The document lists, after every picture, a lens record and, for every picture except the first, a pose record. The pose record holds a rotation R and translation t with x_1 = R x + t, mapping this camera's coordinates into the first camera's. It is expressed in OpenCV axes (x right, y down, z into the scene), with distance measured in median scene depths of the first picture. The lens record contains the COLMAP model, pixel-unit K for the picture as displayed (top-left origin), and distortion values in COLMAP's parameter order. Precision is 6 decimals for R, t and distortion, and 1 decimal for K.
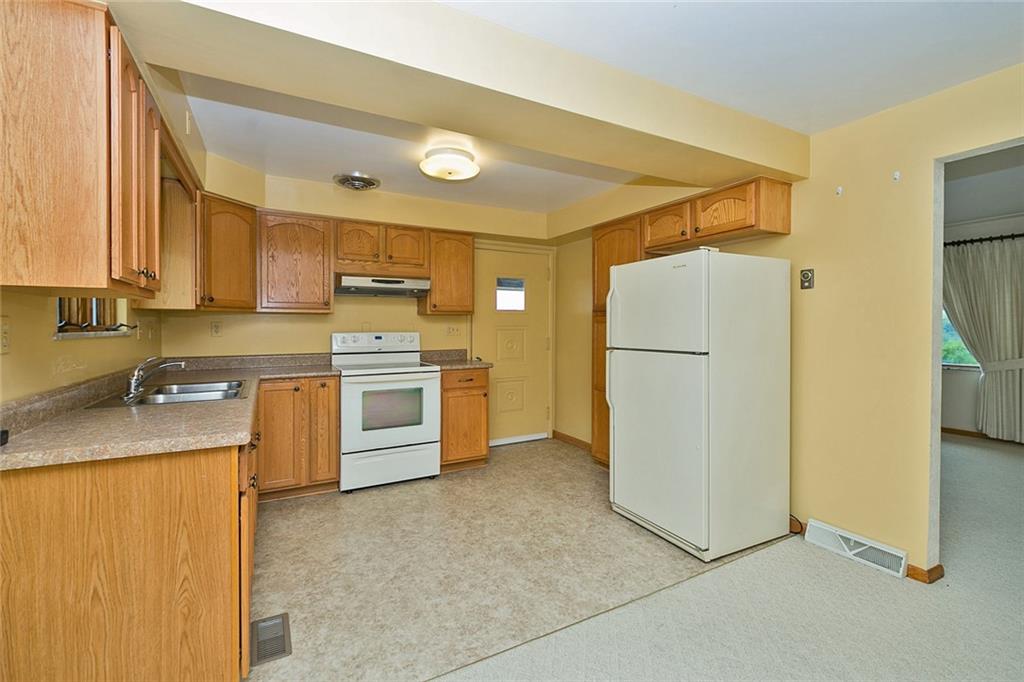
lens RADIAL K [[454.3, 0, 515.9], [0, 454.3, 332.7], [0, 0, 1]] dist [-0.002341, 0.000035]
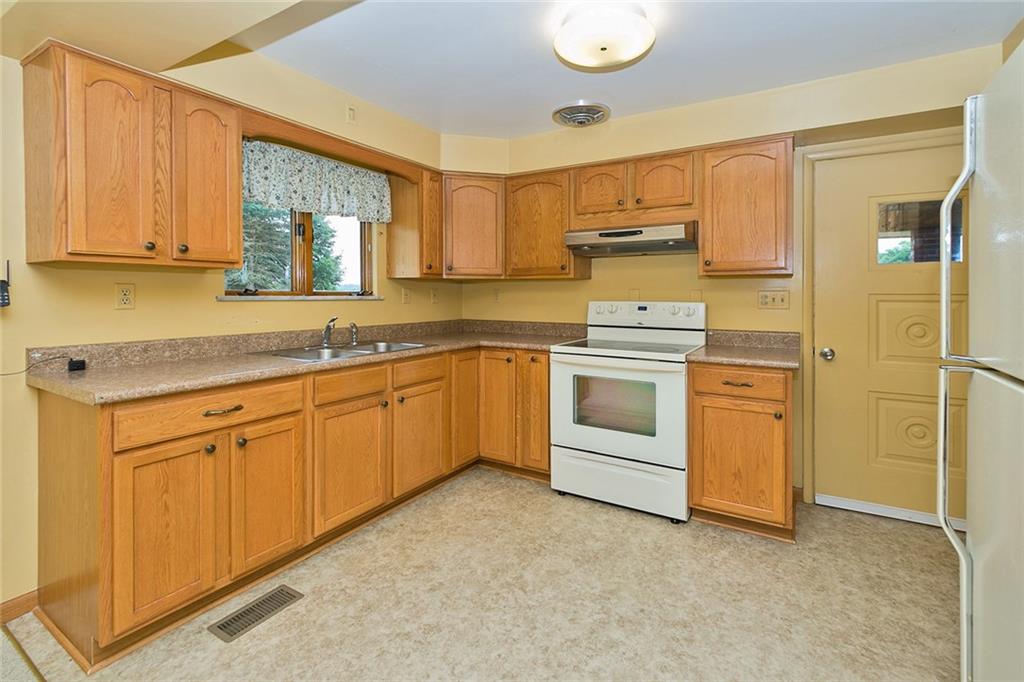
lens RADIAL K [[445.5, 0, 457.8], [0, 445.5, 295.5], [0, 0, 1]] dist [0.000960, -0.000296]
pose [[0.499803, 0.007762, -0.866105, 0.224605], [-0.018191, 0.999833, -0.001537, -0.004458], [0.865948, 0.016523, 0.499860, 0.400834]]
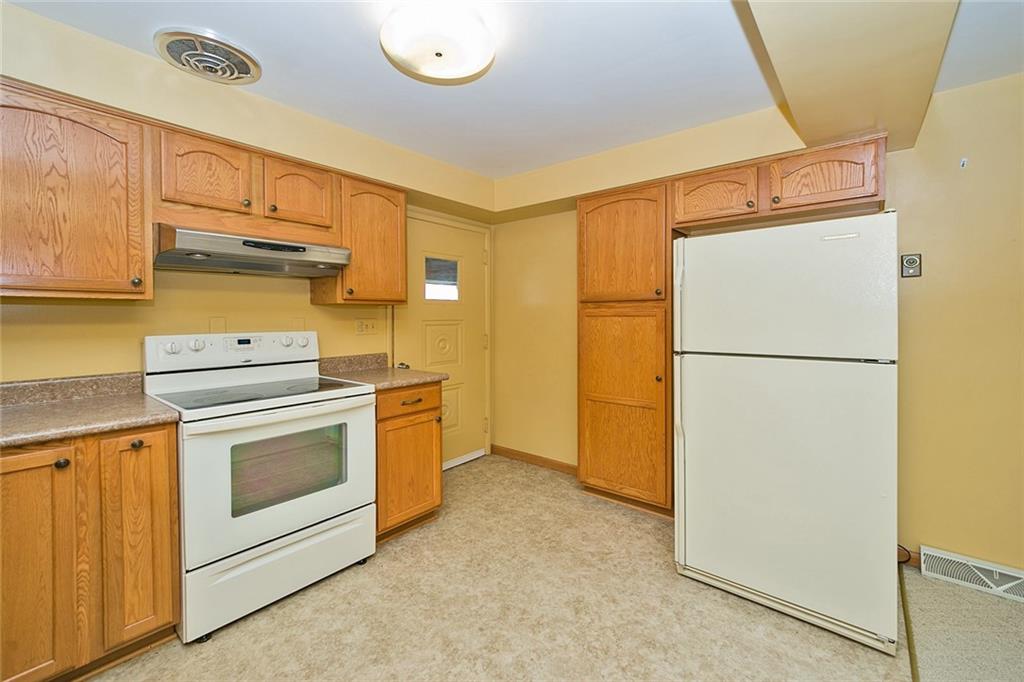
lens RADIAL K [[422.7, 0, 556.4], [0, 422.7, 322.1], [0, 0, 1]] dist [0.007451, -0.000465]
pose [[0.904088, -0.008566, 0.427260, -0.191847], [0.010939, 0.999935, -0.003099, -0.010326], [-0.427206, 0.007475, 0.904123, 0.353242]]
